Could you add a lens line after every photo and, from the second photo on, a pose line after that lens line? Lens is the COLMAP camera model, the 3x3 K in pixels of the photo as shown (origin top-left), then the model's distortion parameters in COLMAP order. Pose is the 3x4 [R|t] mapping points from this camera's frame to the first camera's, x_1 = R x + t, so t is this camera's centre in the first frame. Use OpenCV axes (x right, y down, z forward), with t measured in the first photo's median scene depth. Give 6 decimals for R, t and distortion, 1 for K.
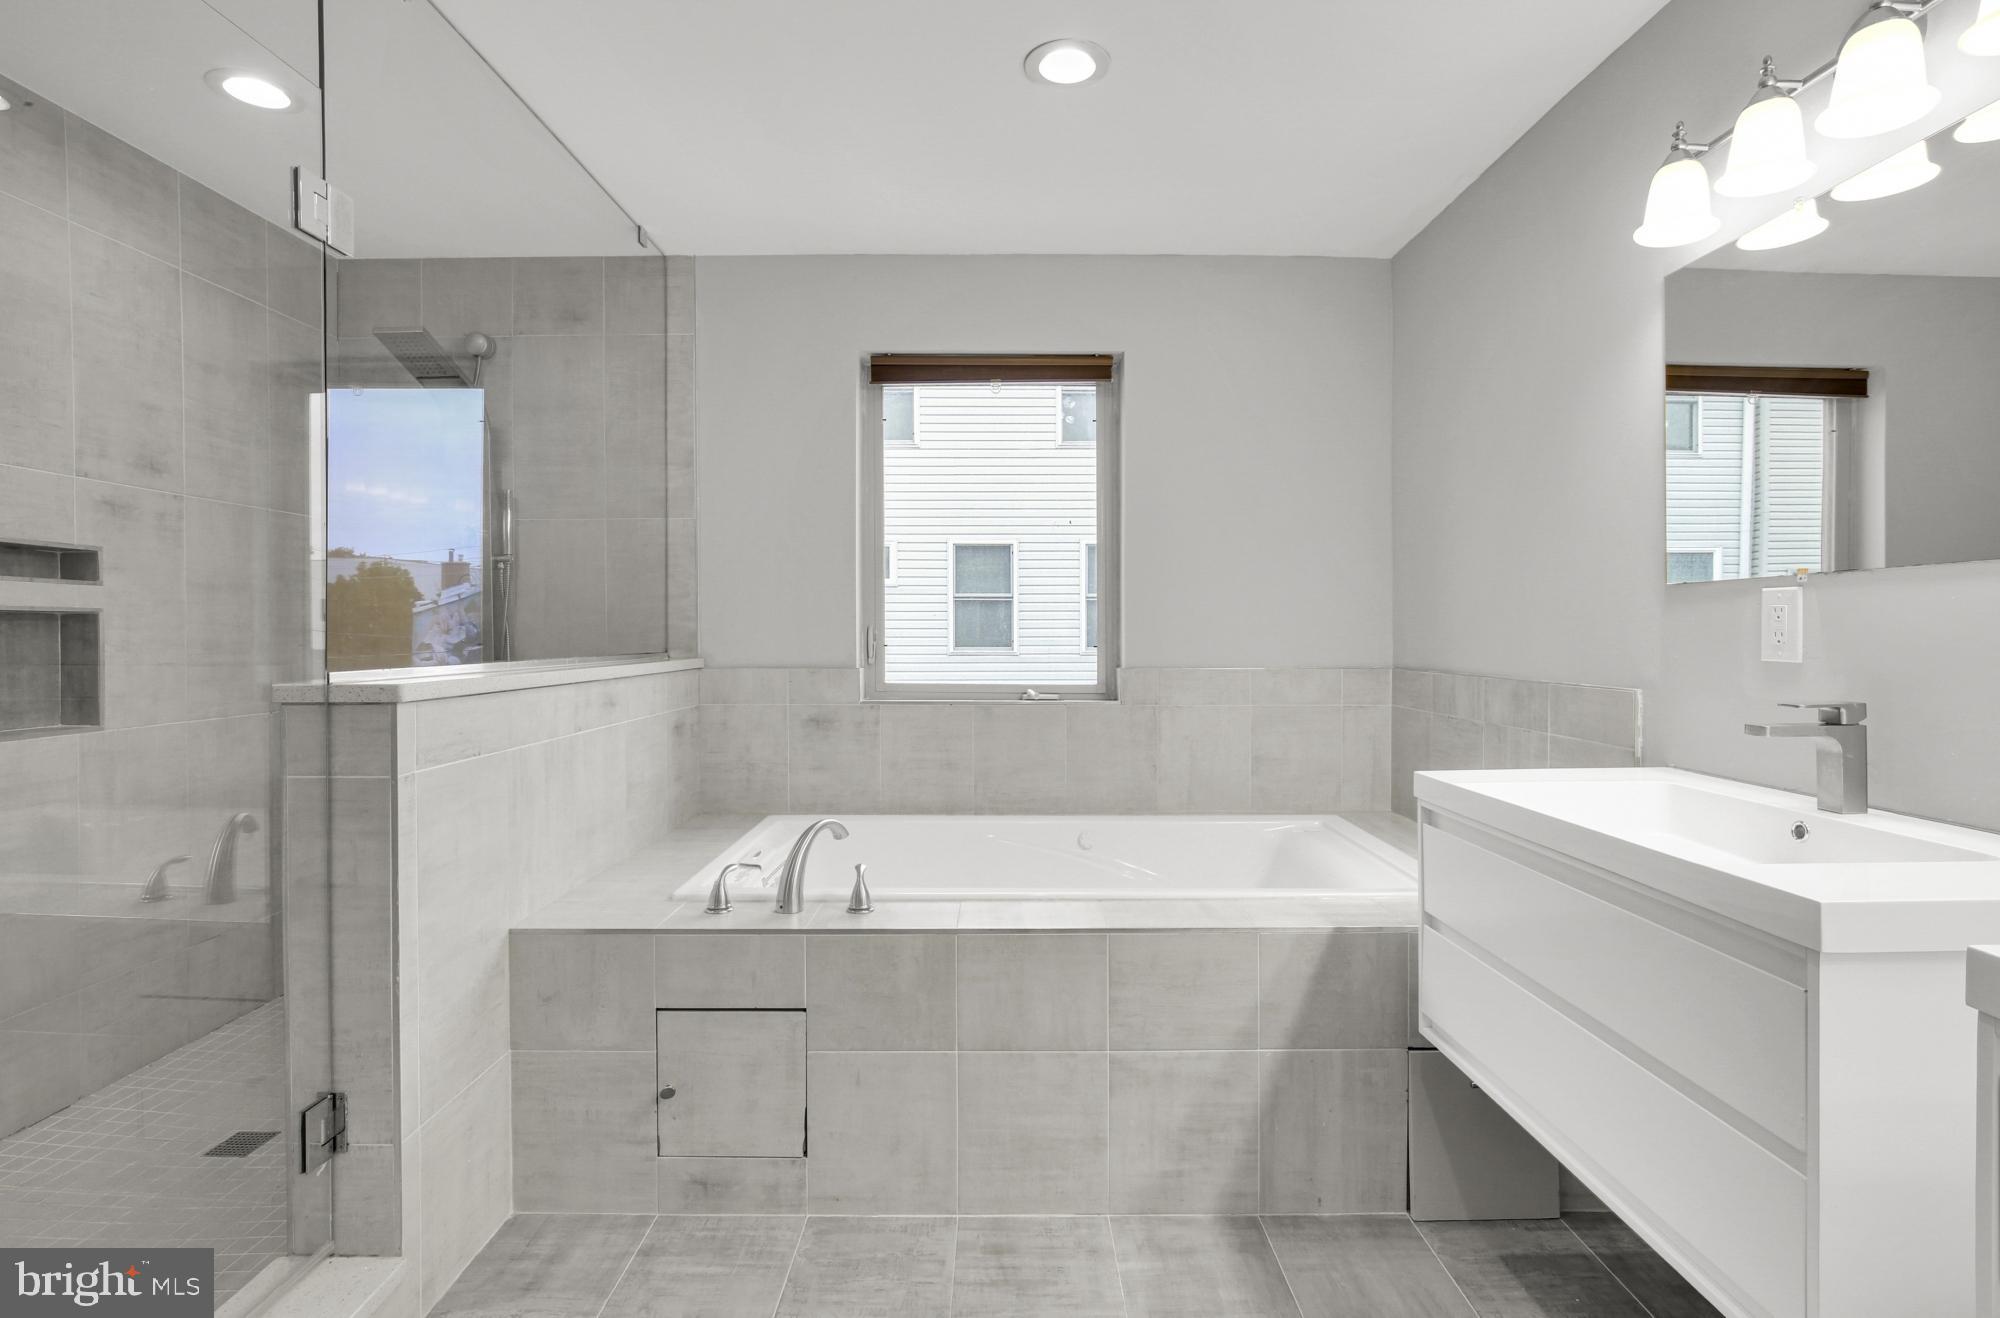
lens RADIAL K [[942.3, 0, 993.3], [0, 942.3, 639.7], [0, 0, 1]] dist [-0.034228, 0.002234]
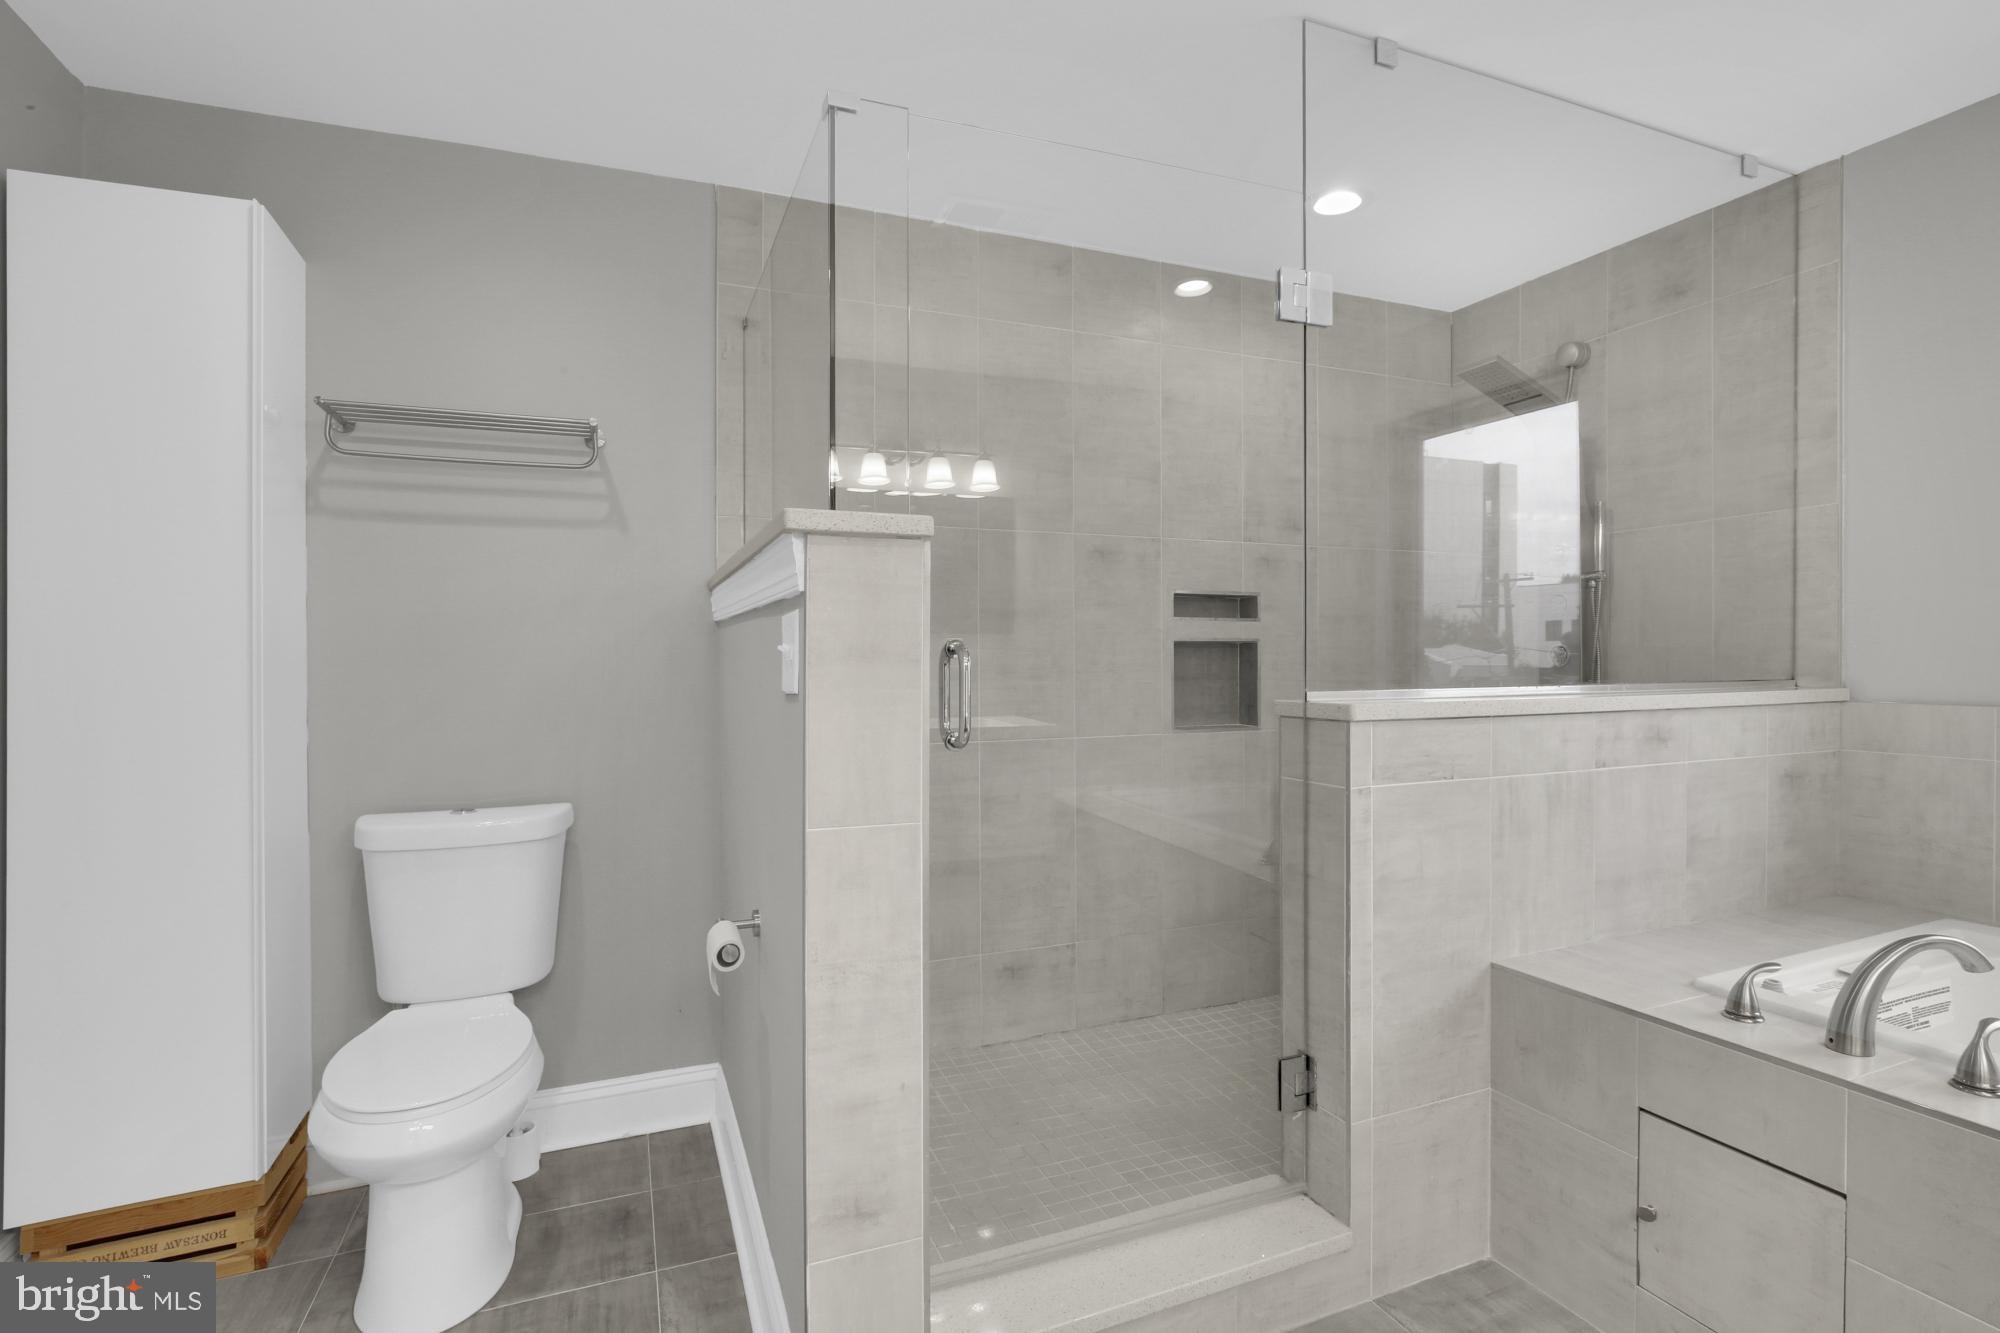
lens RADIAL K [[948.9, 0, 996.9], [0, 948.9, 650.9], [0, 0, 1]] dist [-0.034248, 0.002071]
pose [[0.374680, -0.008422, -0.927116, 0.190411], [-0.001933, 0.999949, -0.009864, -0.002658], [0.927152, 0.005488, 0.374645, 0.153983]]
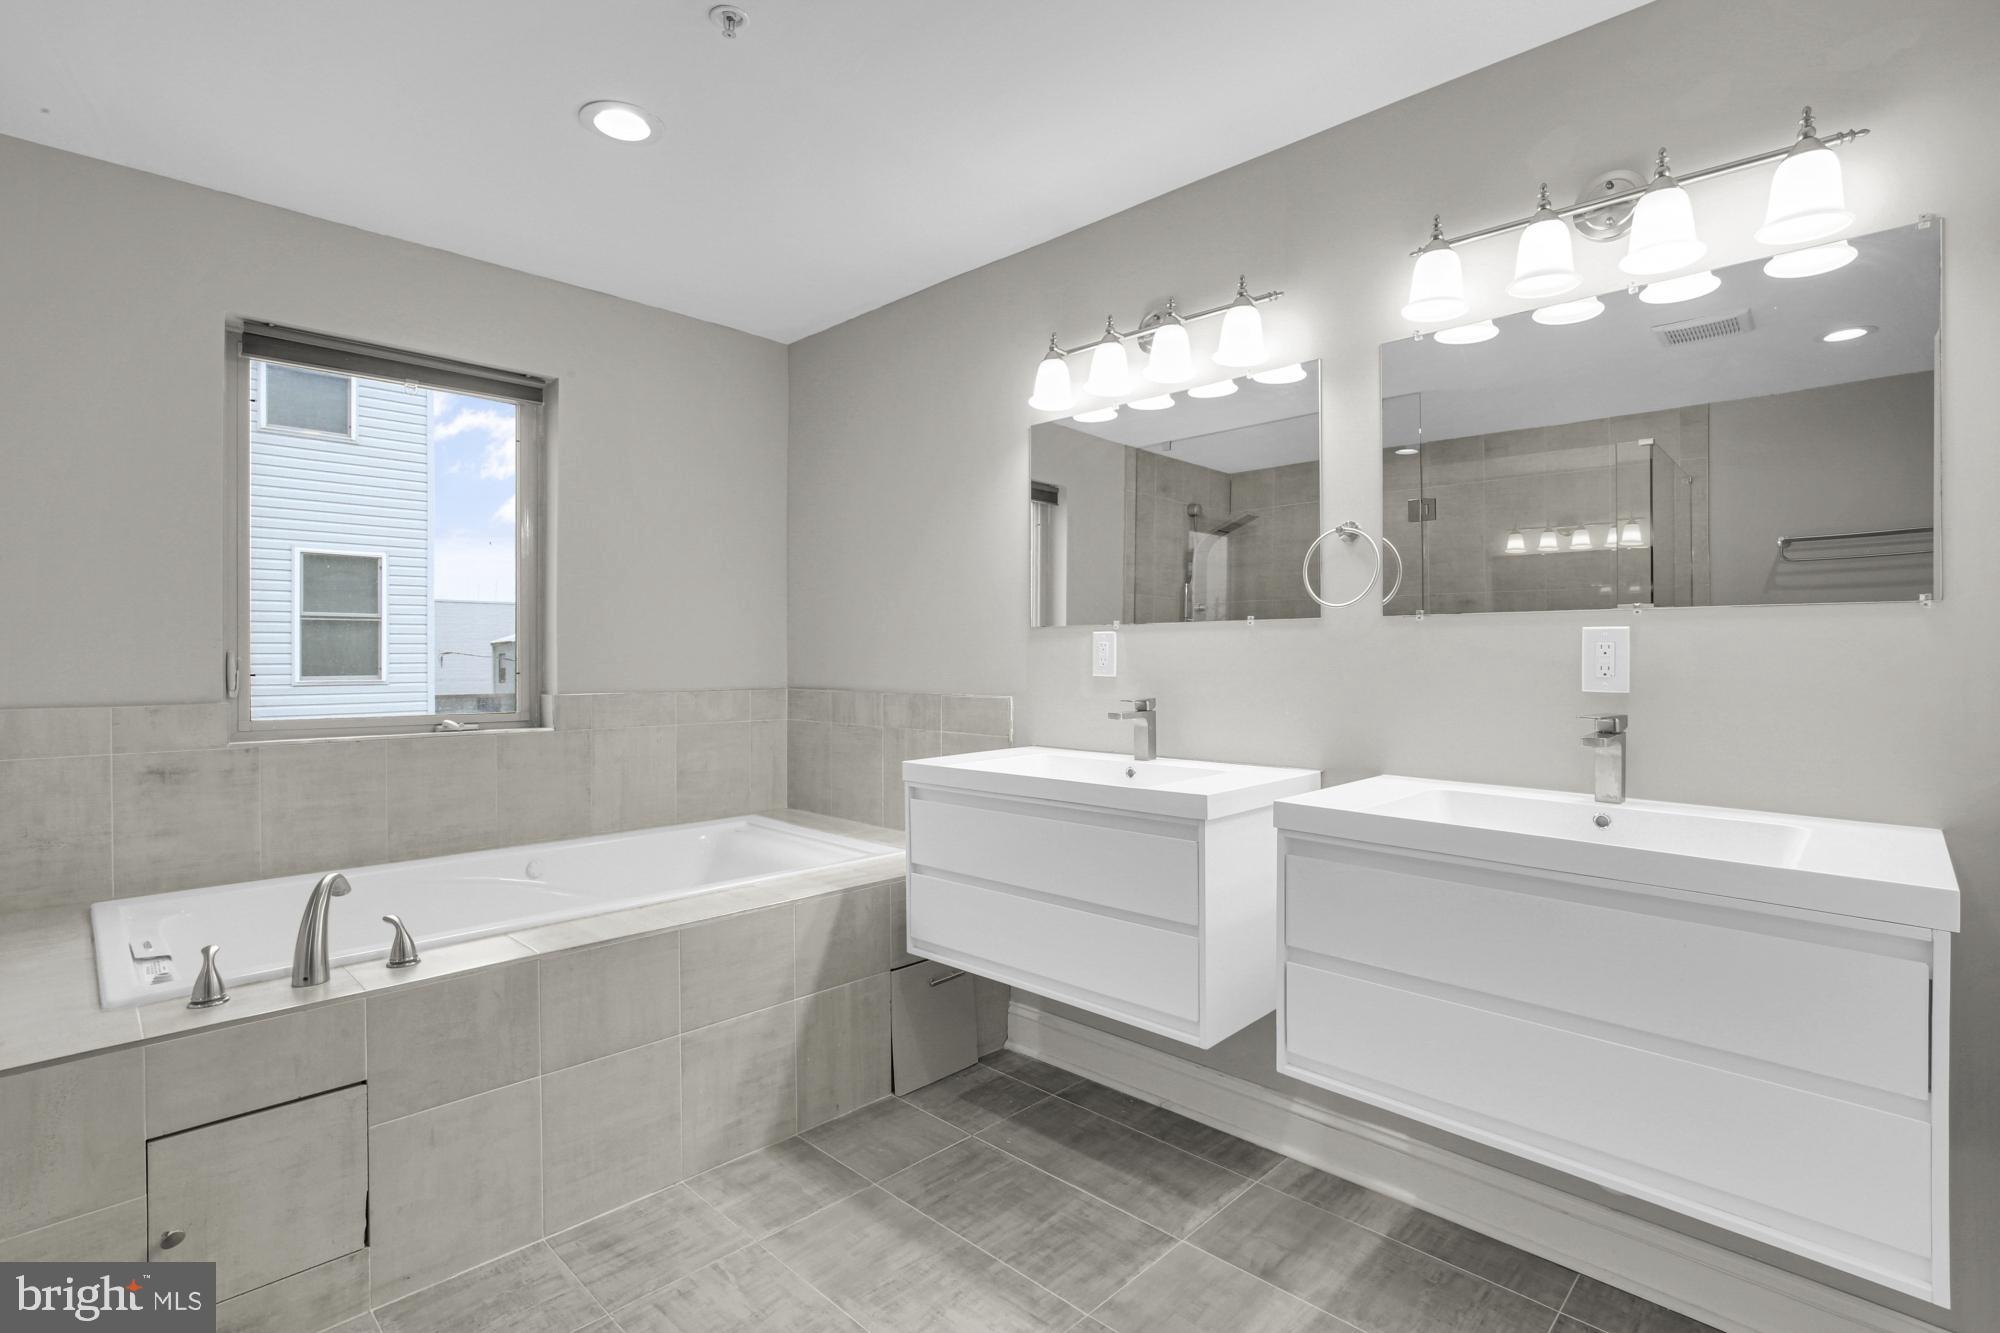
lens RADIAL K [[948.9, 0, 989.2], [0, 948.9, 675.8], [0, 0, 1]] dist [-0.034248, 0.002071]
pose [[0.695826, -0.014036, 0.718074, -0.408145], [0.005186, 0.999881, 0.014519, -0.002531], [-0.718192, -0.006379, 0.695816, -0.042068]]
